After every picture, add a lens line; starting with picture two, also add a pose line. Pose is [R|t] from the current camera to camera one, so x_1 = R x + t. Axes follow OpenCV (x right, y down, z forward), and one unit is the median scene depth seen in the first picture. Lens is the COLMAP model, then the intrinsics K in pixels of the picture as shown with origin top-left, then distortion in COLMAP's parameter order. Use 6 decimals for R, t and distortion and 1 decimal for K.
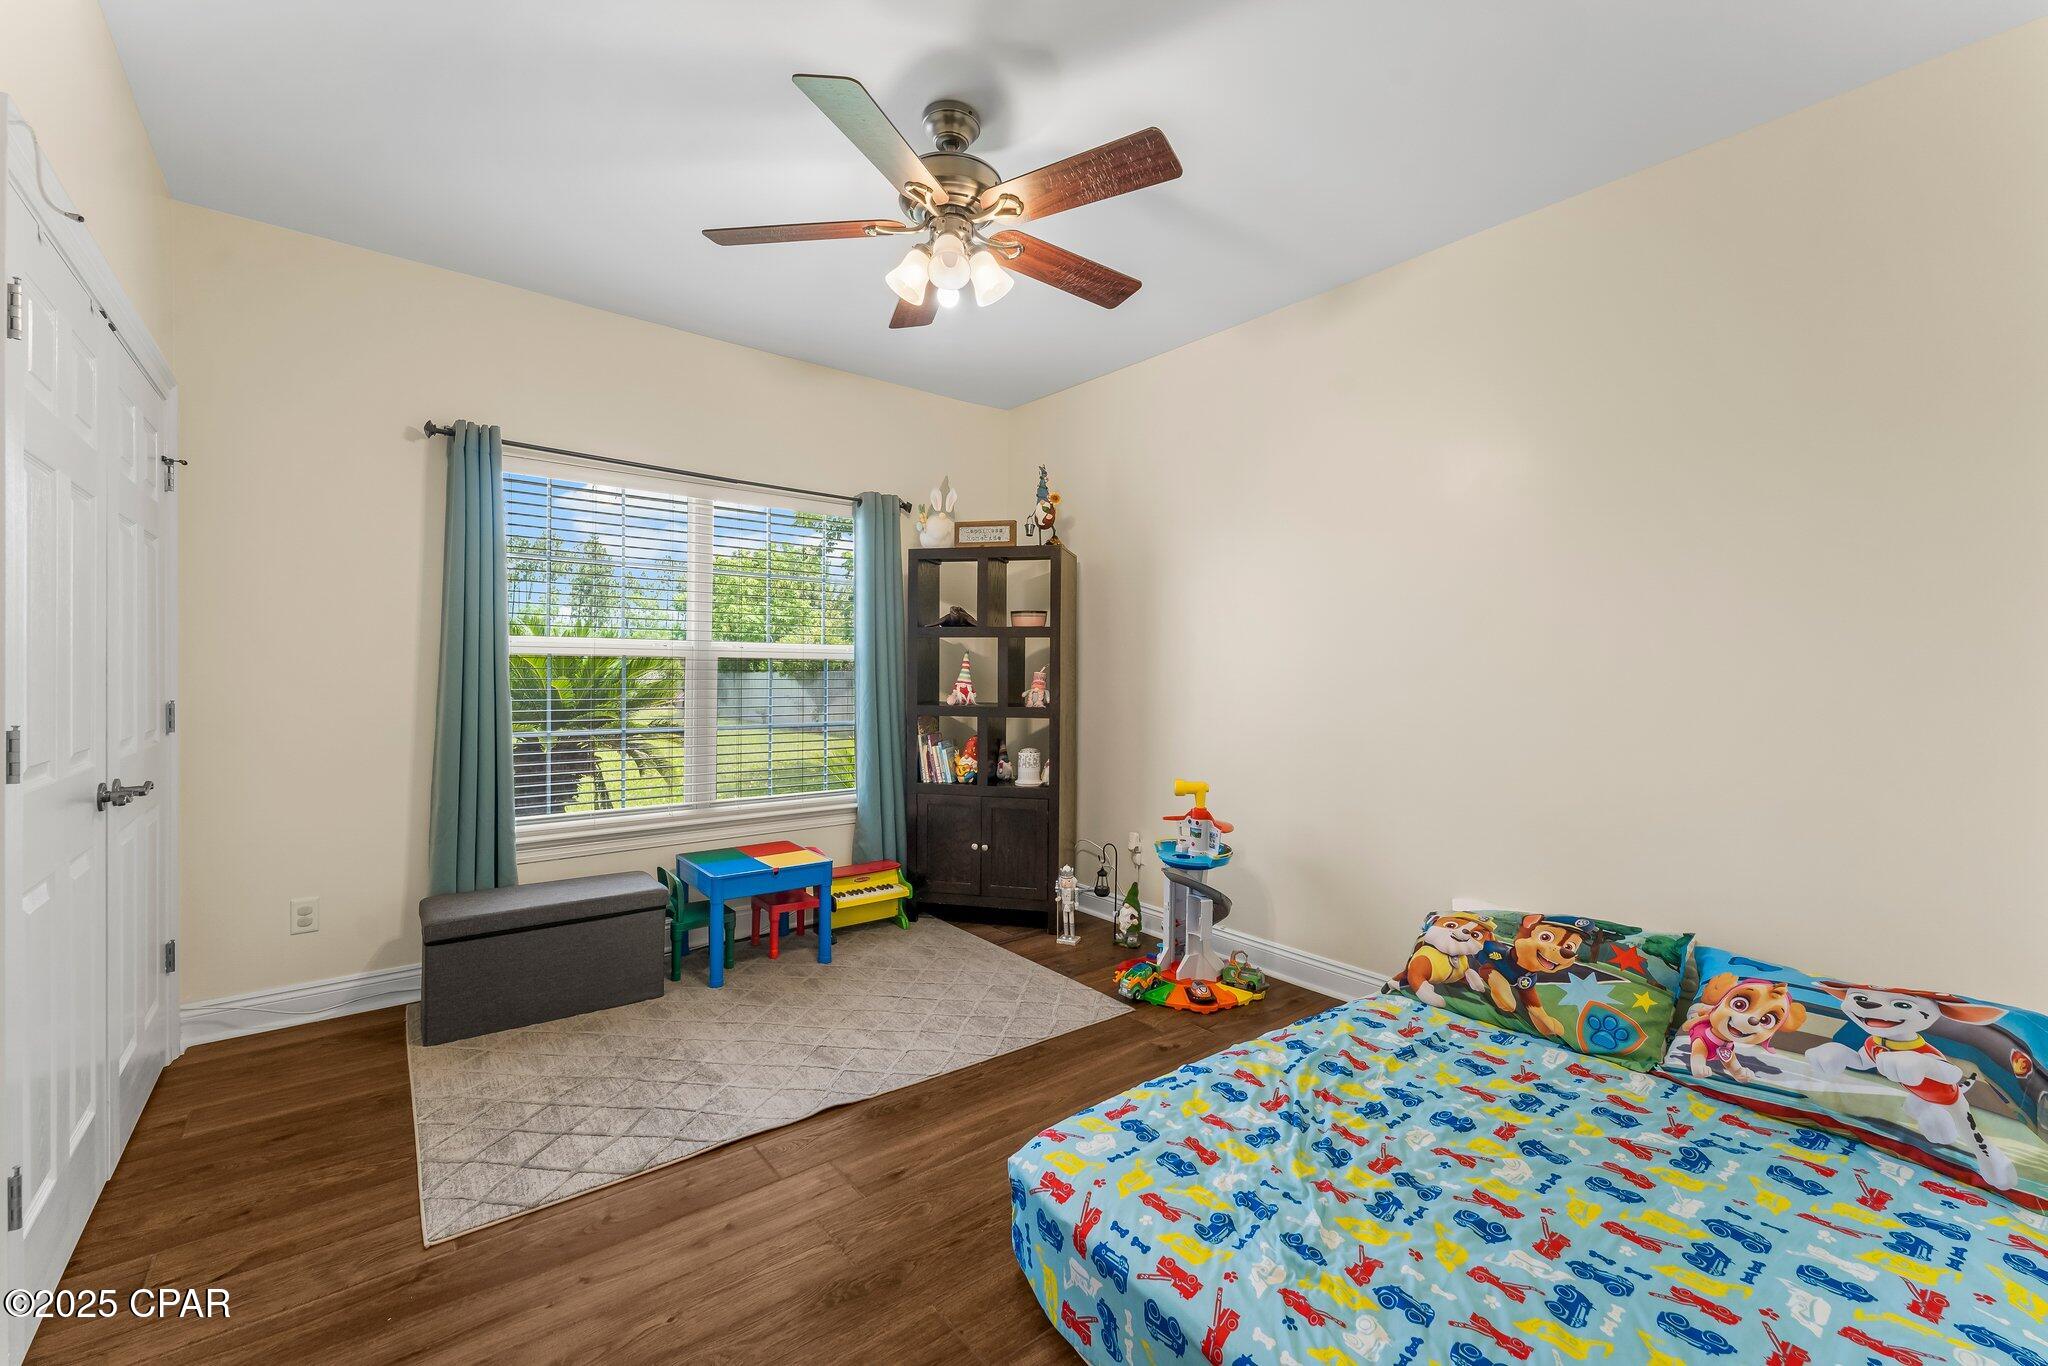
lens RADIAL K [[840.2, 0, 1024.0], [0, 840.2, 683.0], [0, 0, 1]] dist [-0.000154, -0.000001]
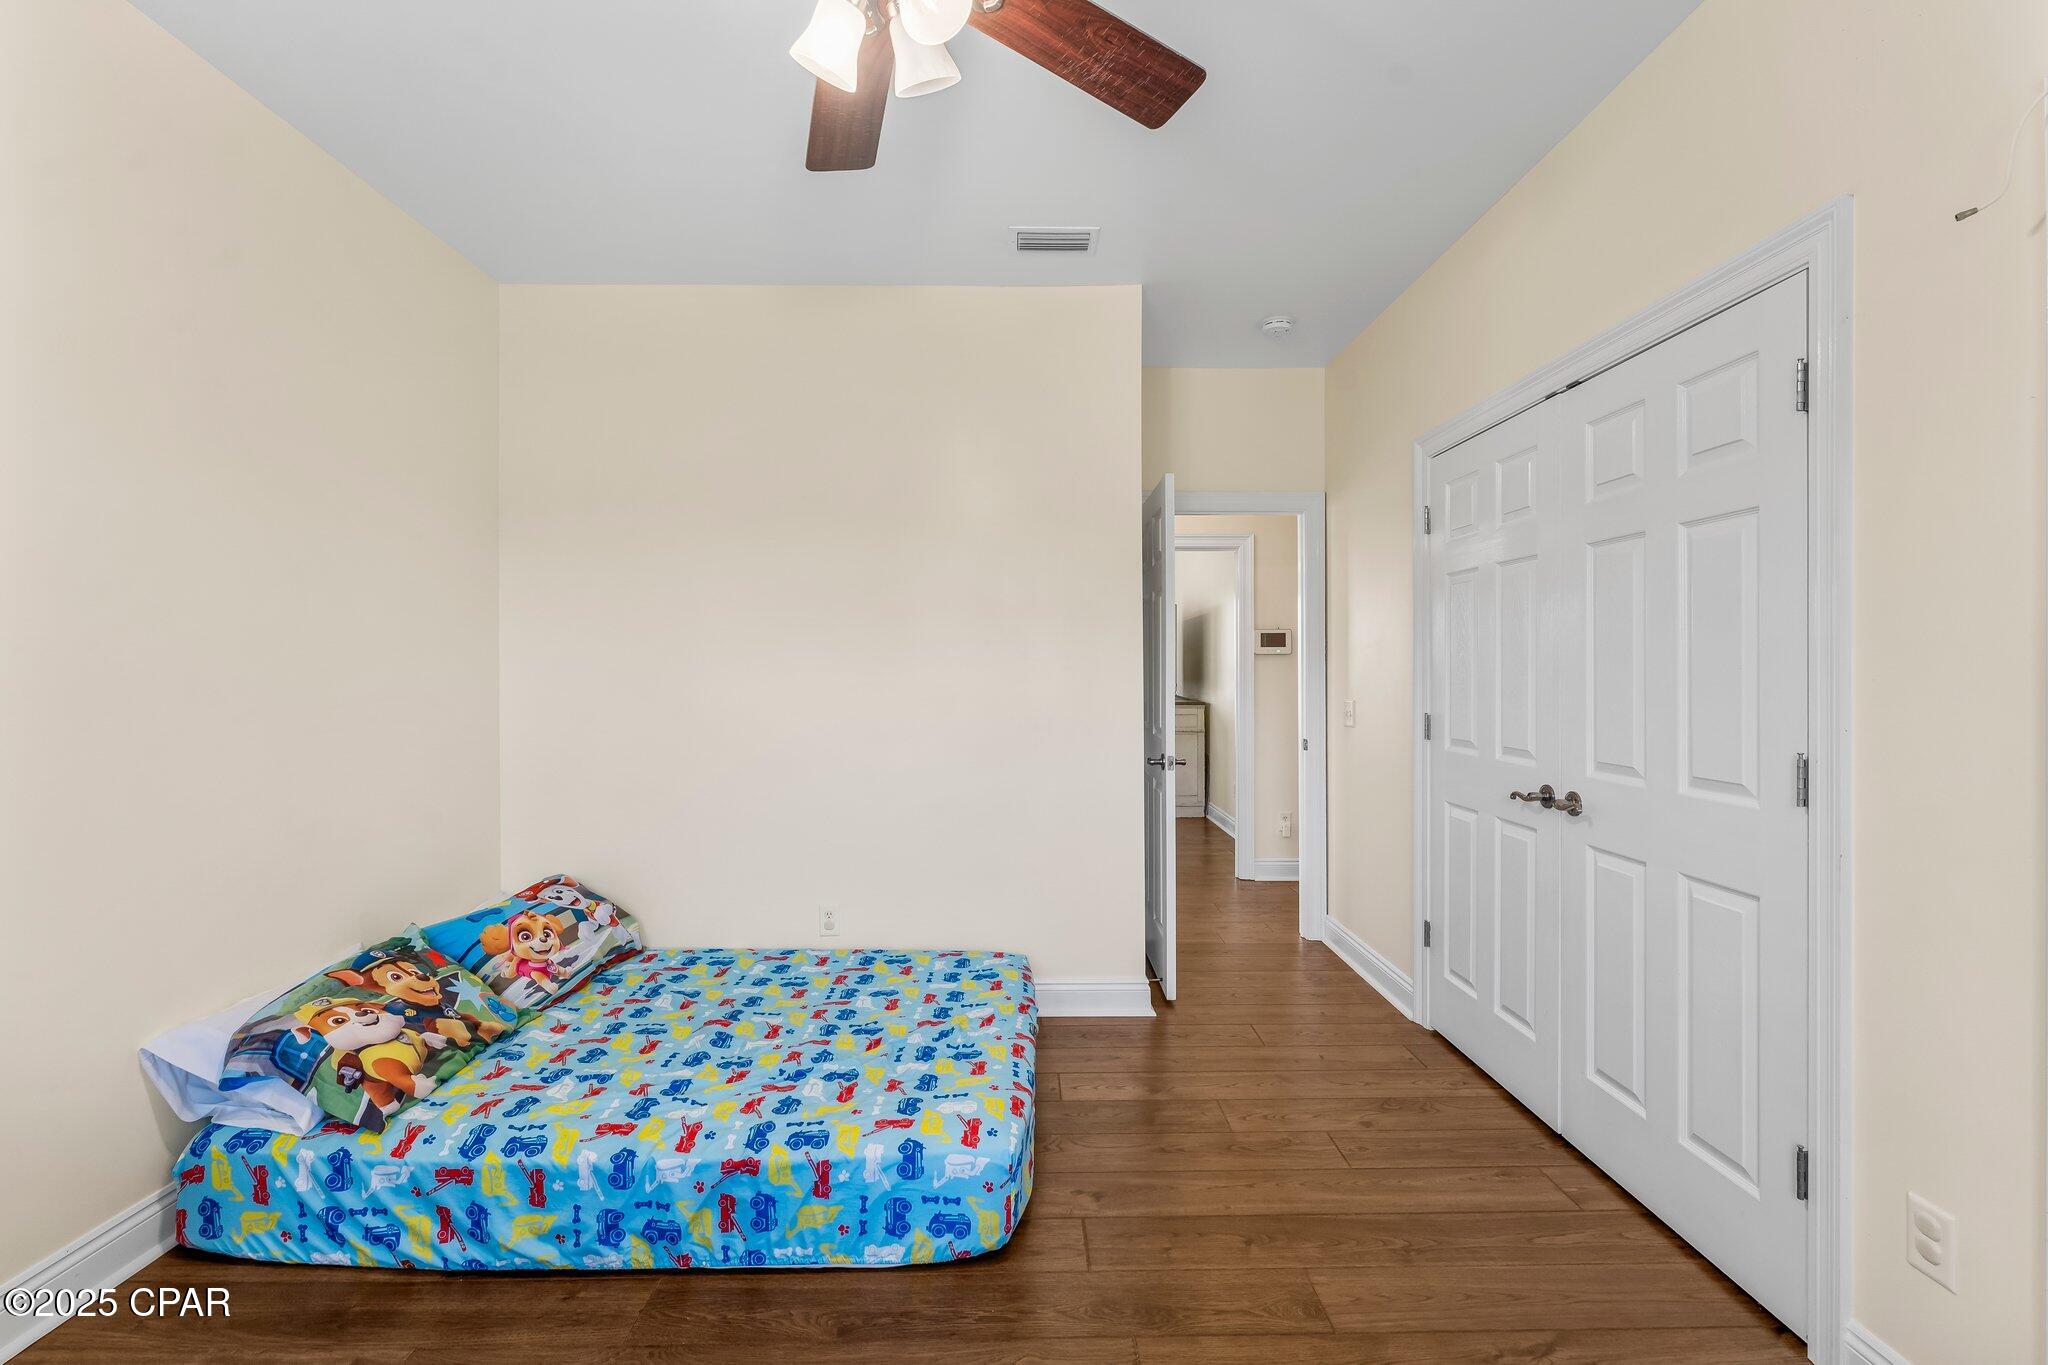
lens RADIAL K [[886.4, 0, 1024.0], [0, 886.4, 682.5], [0, 0, 1]] dist [0.000127, -0.000005]
pose [[-0.787274, -0.011057, 0.616504, -0.640792], [0.005912, 0.999658, 0.025479, -0.046827], [-0.616575, 0.023703, -0.786940, 1.684059]]
